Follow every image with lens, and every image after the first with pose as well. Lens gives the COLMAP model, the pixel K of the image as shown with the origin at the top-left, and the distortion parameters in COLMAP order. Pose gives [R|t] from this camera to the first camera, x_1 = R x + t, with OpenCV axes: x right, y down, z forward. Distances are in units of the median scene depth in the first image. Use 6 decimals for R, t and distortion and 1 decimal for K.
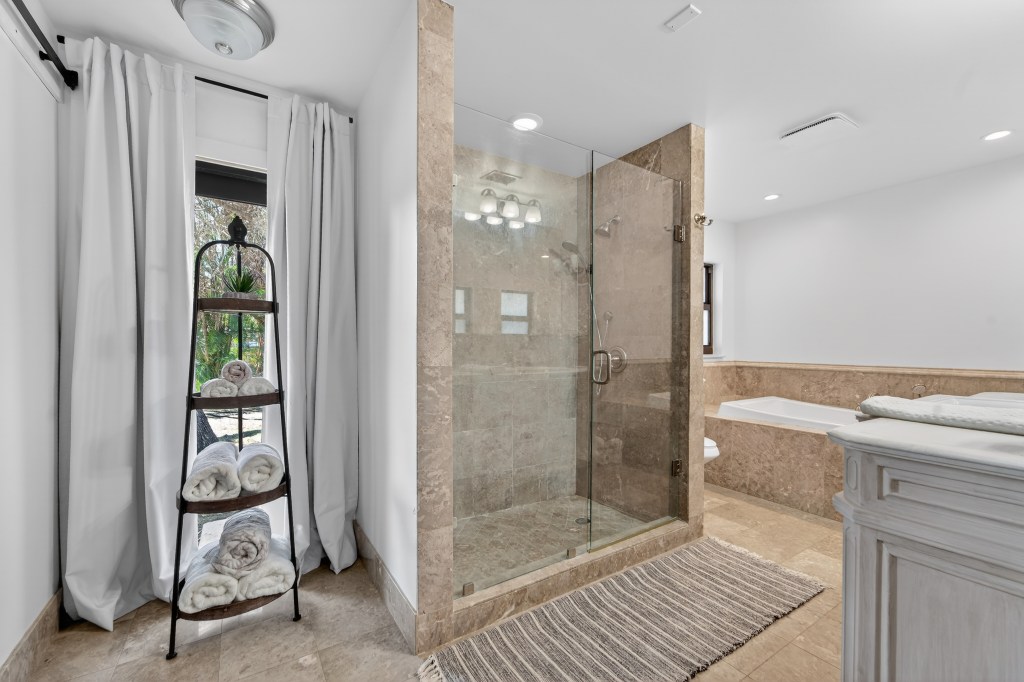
lens RADIAL K [[411.0, 0, 514.7], [0, 411.0, 334.8], [0, 0, 1]] dist [-0.029253, 0.000167]
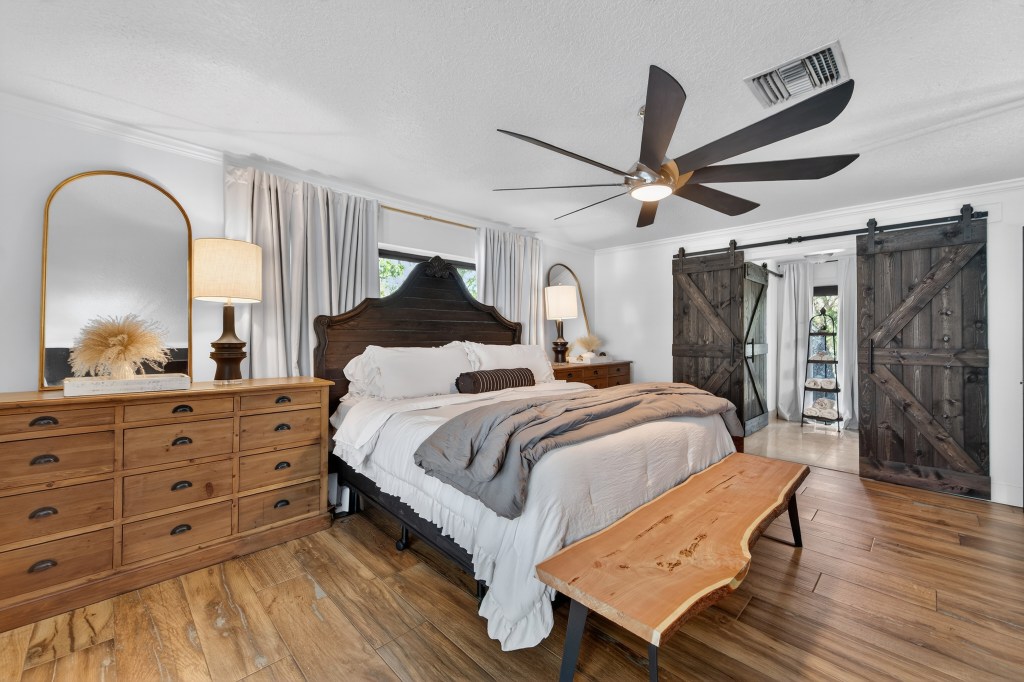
lens RADIAL K [[411.0, 0, 514.7], [0, 411.0, 334.8], [0, 0, 1]] dist [-0.029253, 0.000167]
pose [[0.191099, 0.000447, -0.981571, 2.122046], [-0.007605, 0.999971, -0.001025, -0.043954], [0.981541, 0.007661, 0.191097, -2.152932]]
